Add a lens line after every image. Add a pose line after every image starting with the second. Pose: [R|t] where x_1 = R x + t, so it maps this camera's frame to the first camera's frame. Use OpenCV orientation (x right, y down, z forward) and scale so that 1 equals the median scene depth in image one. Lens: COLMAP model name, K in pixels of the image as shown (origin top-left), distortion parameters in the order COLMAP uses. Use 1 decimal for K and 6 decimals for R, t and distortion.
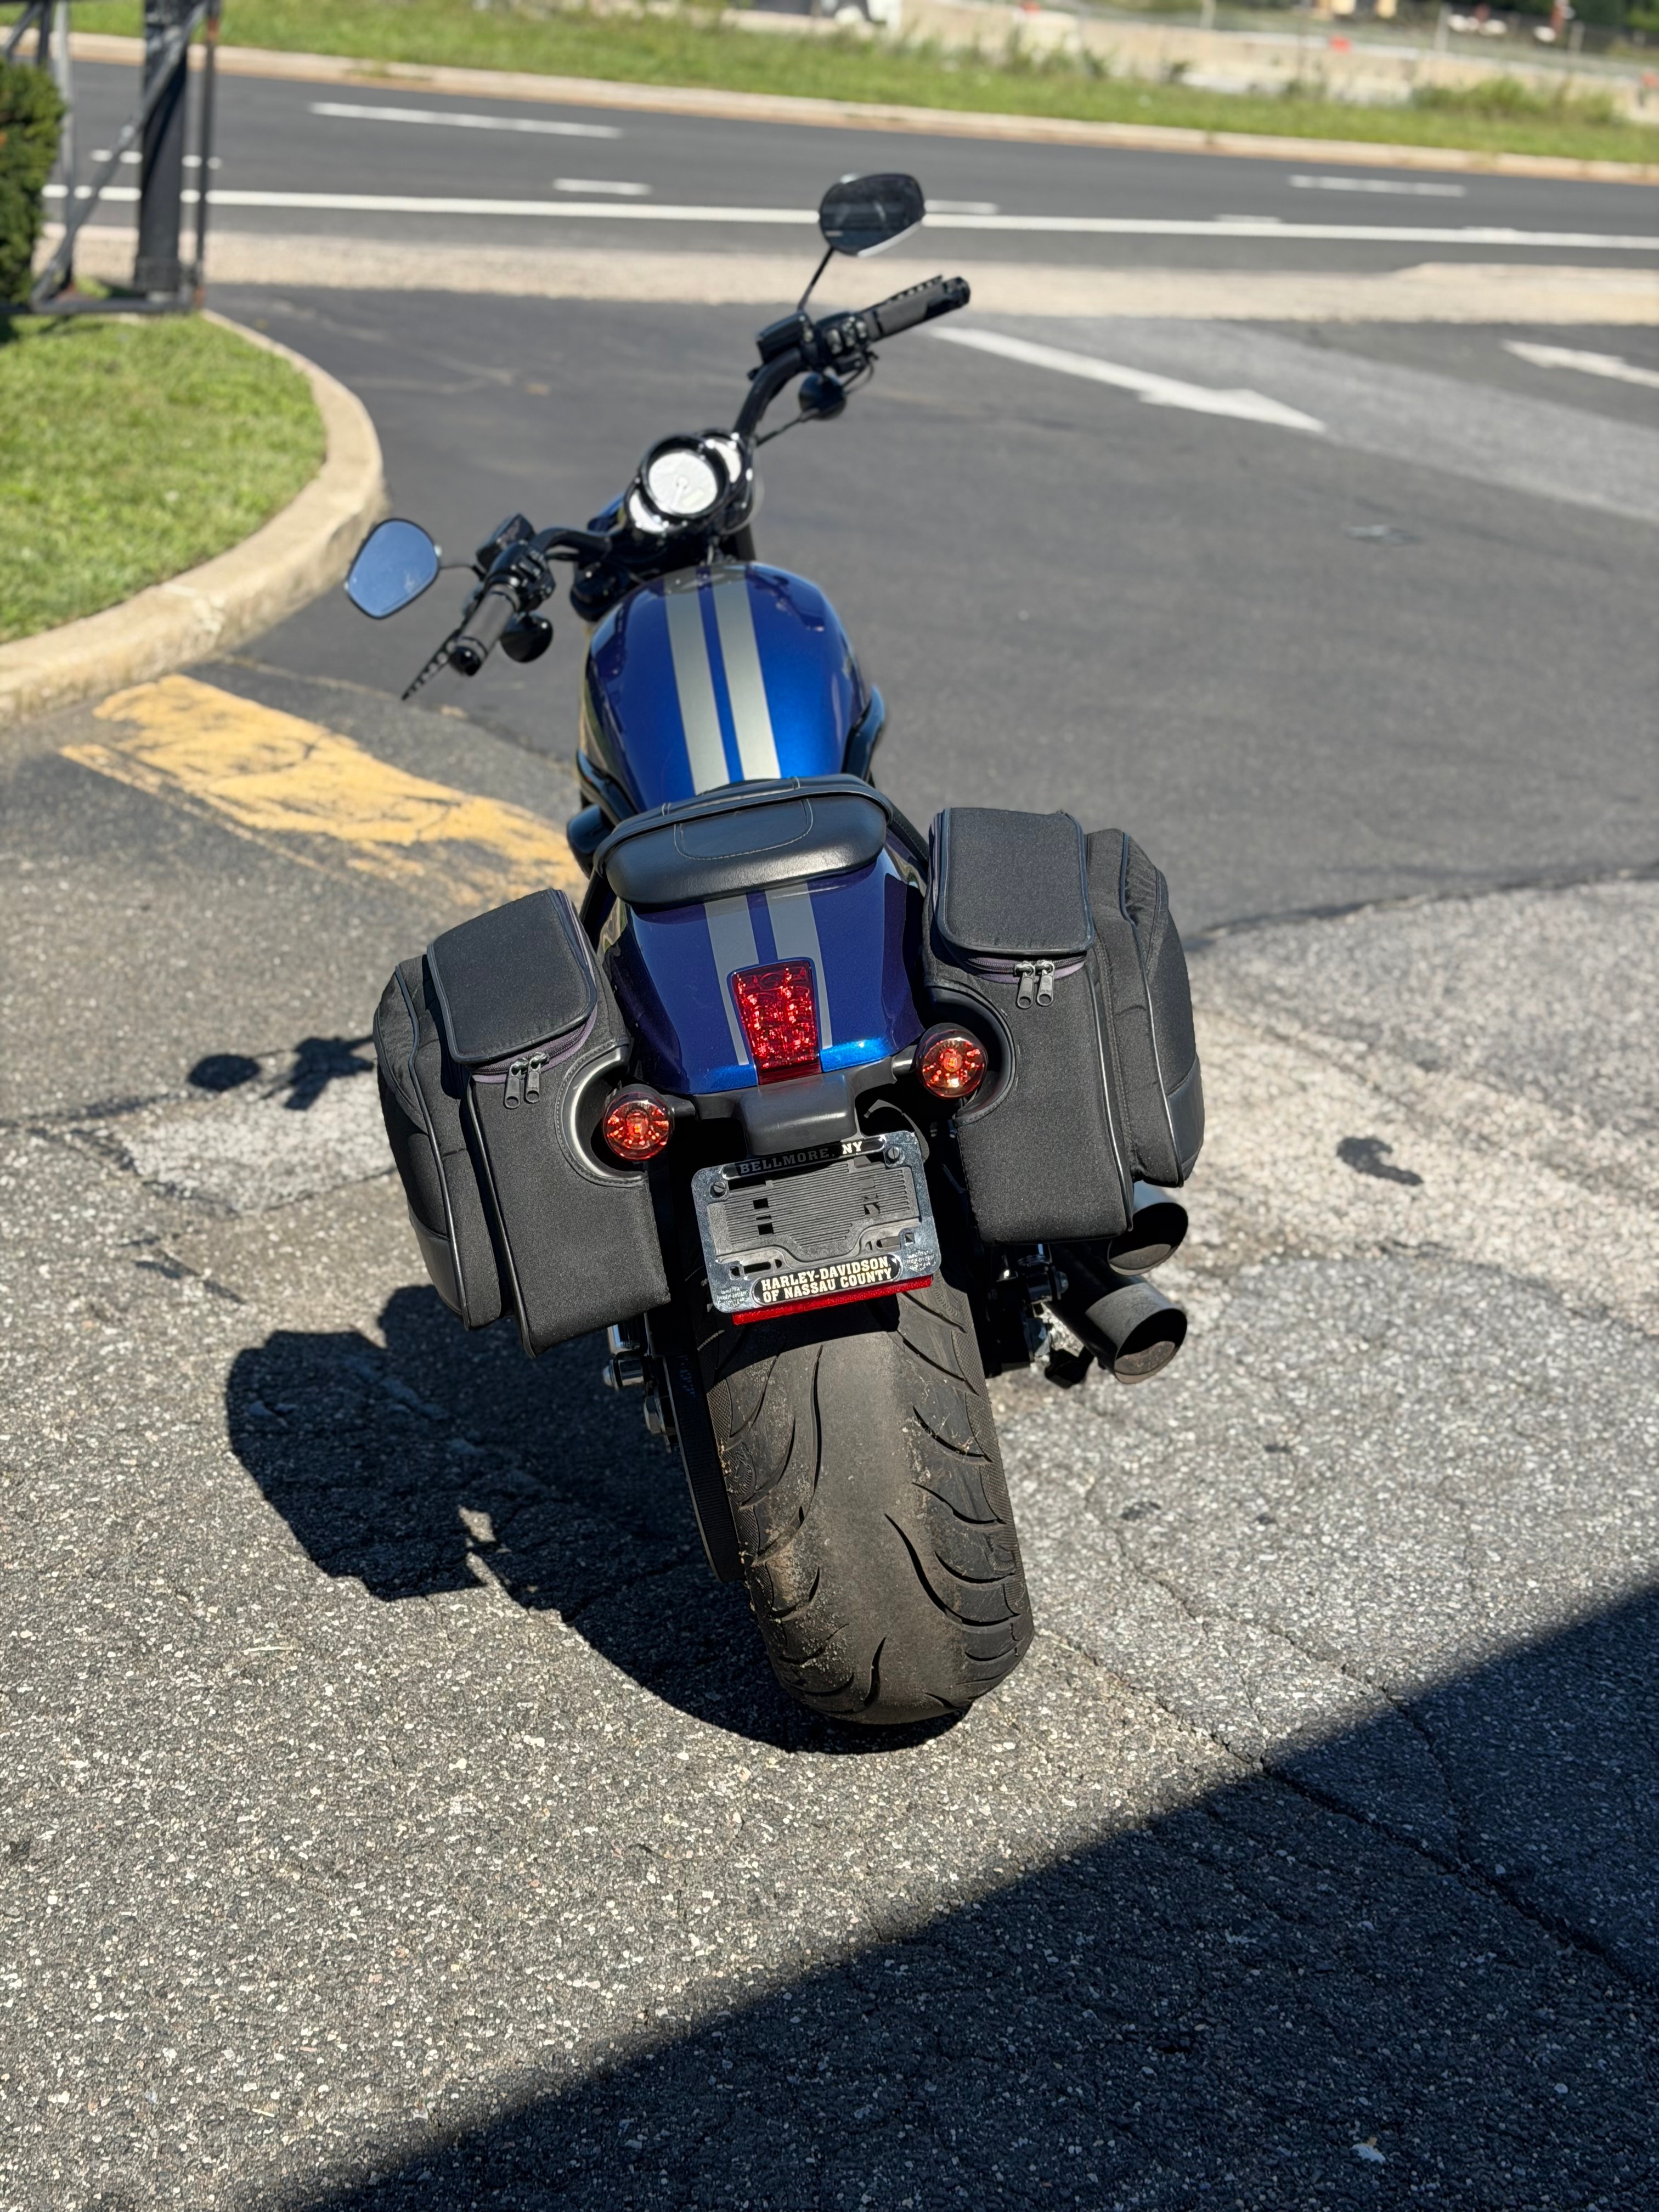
lens RADIAL K [[3121.0, 0, 829.5], [0, 3121.0, 1106.0], [0, 0, 1]] dist [0.041019, 0.737120]
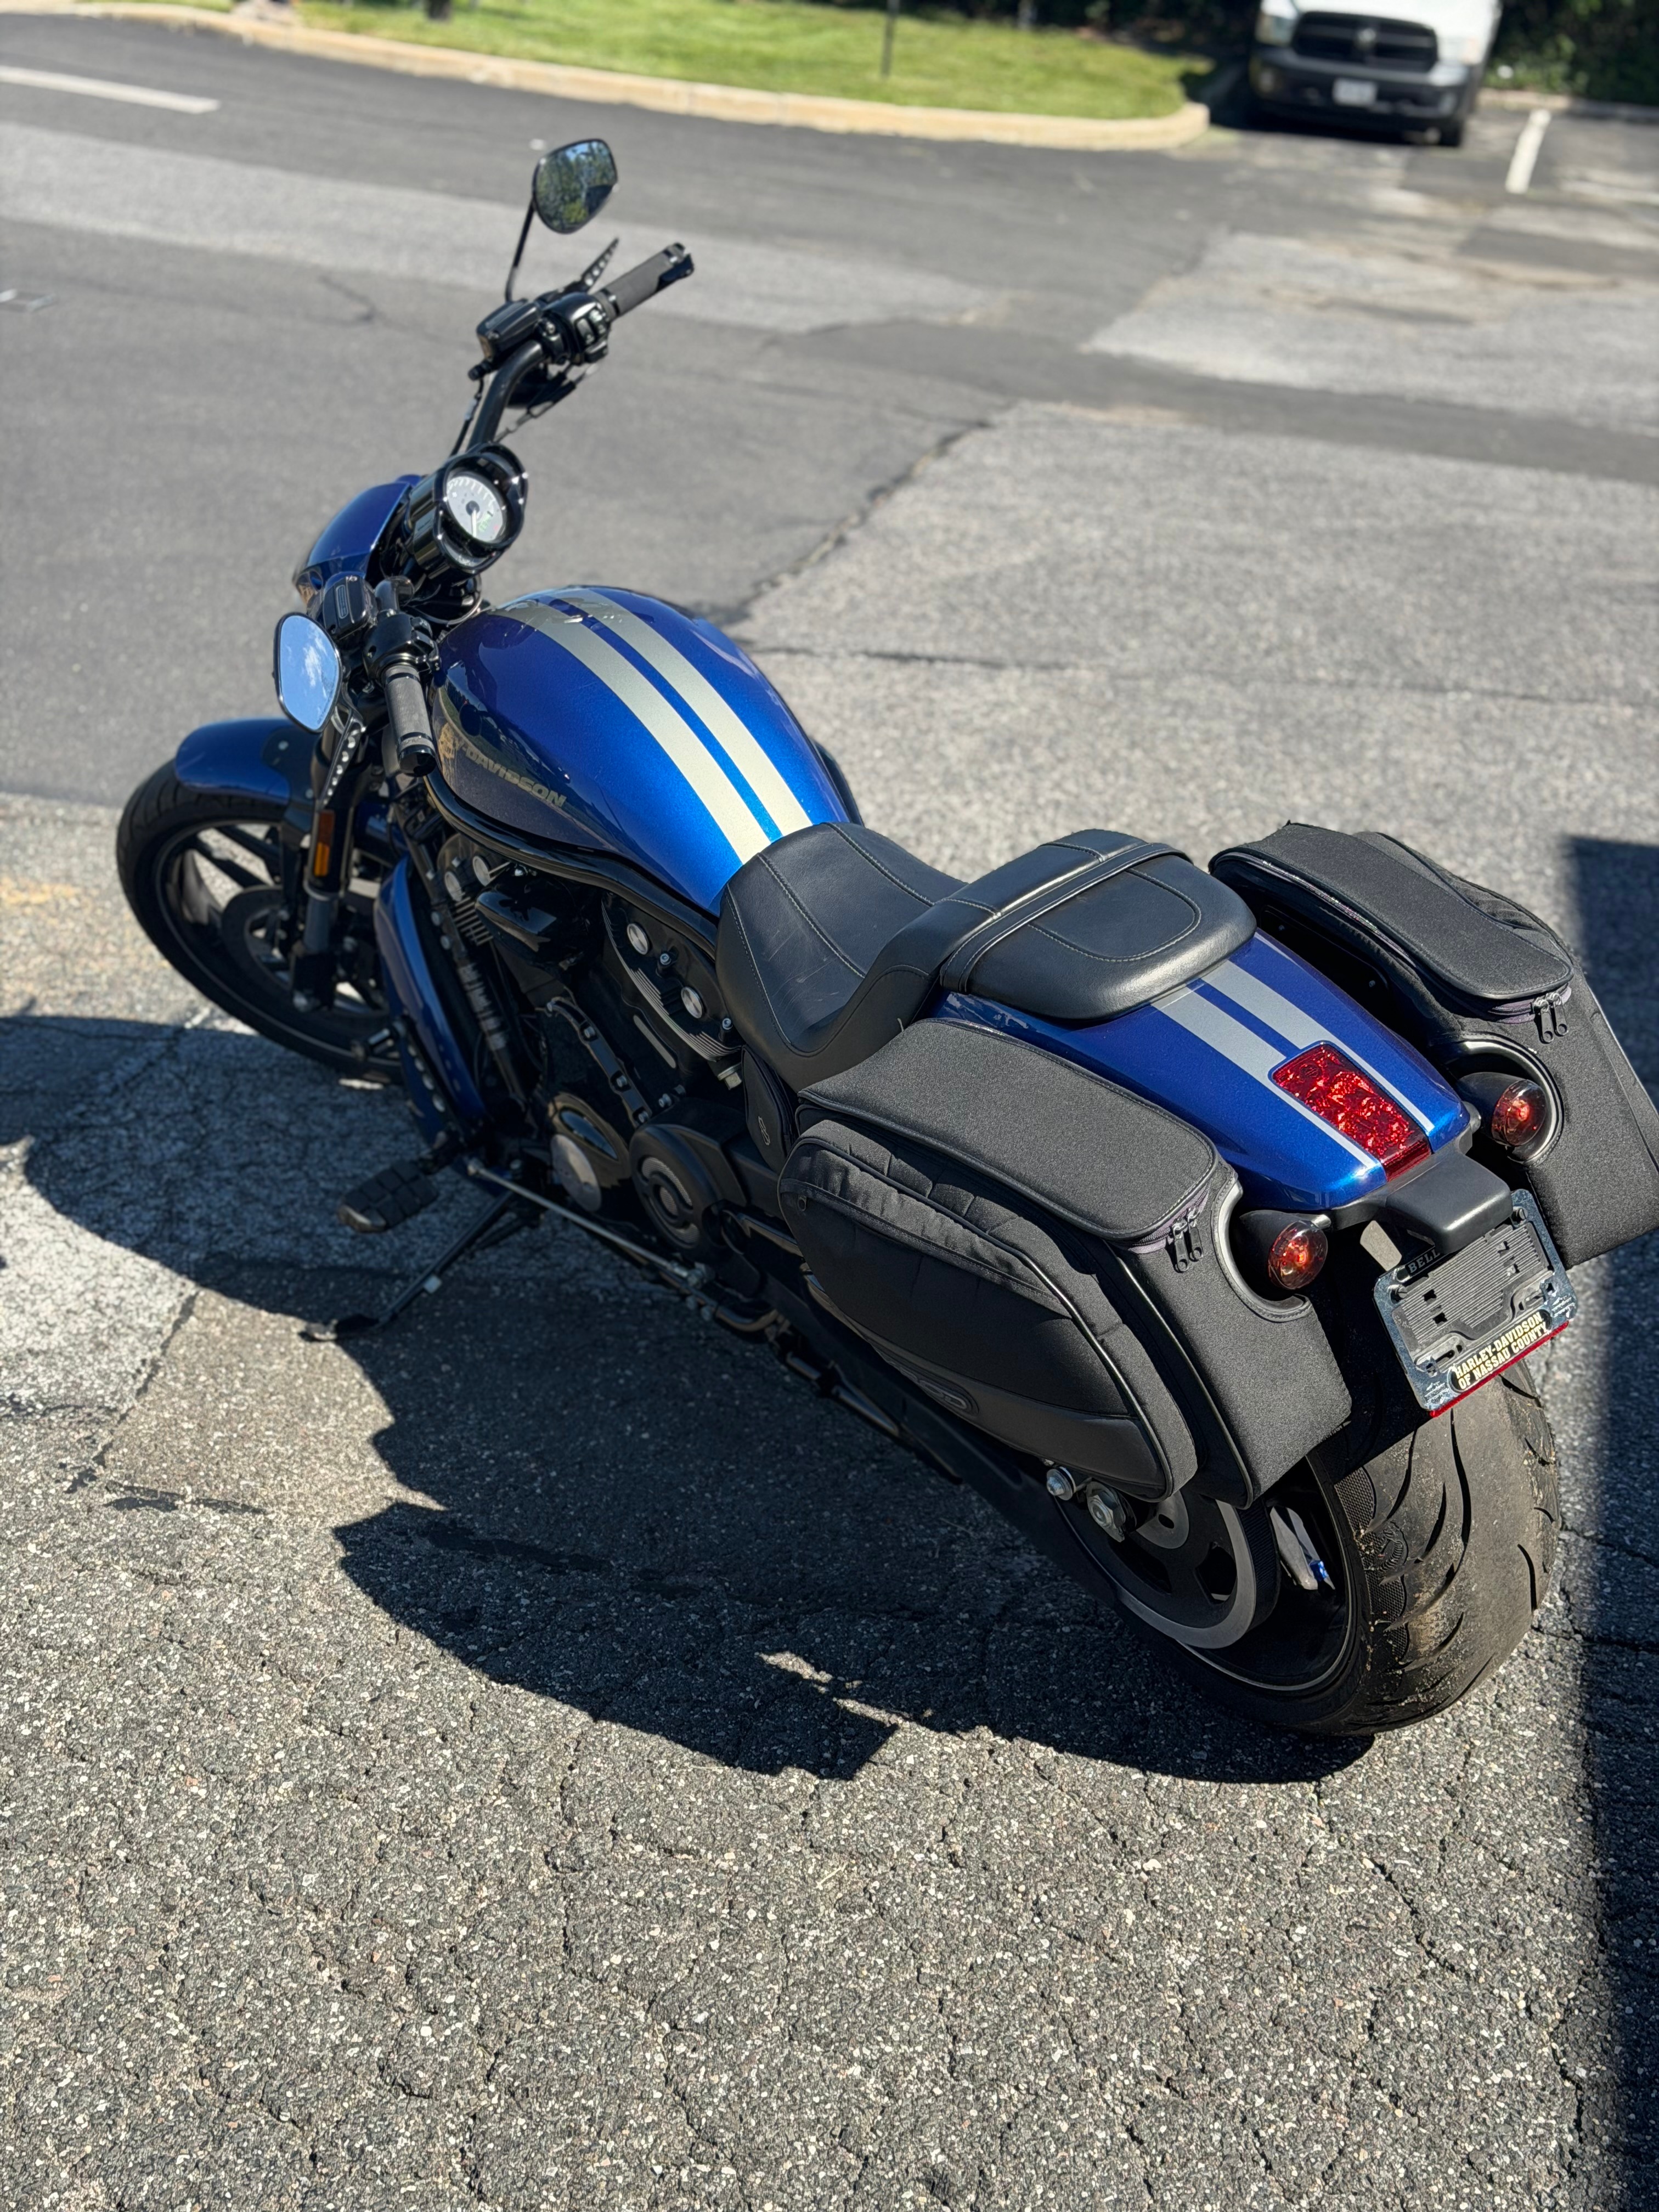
lens RADIAL K [[3089.1, 0, 829.5], [0, 3089.1, 1106.0], [0, 0, 1]] dist [0.135884, -0.004205]
pose [[0.827979, -0.252193, 0.500848, -0.560886], [0.195919, 0.966975, 0.163018, -0.192523], [-0.525420, -0.036850, 0.850045, 0.205914]]
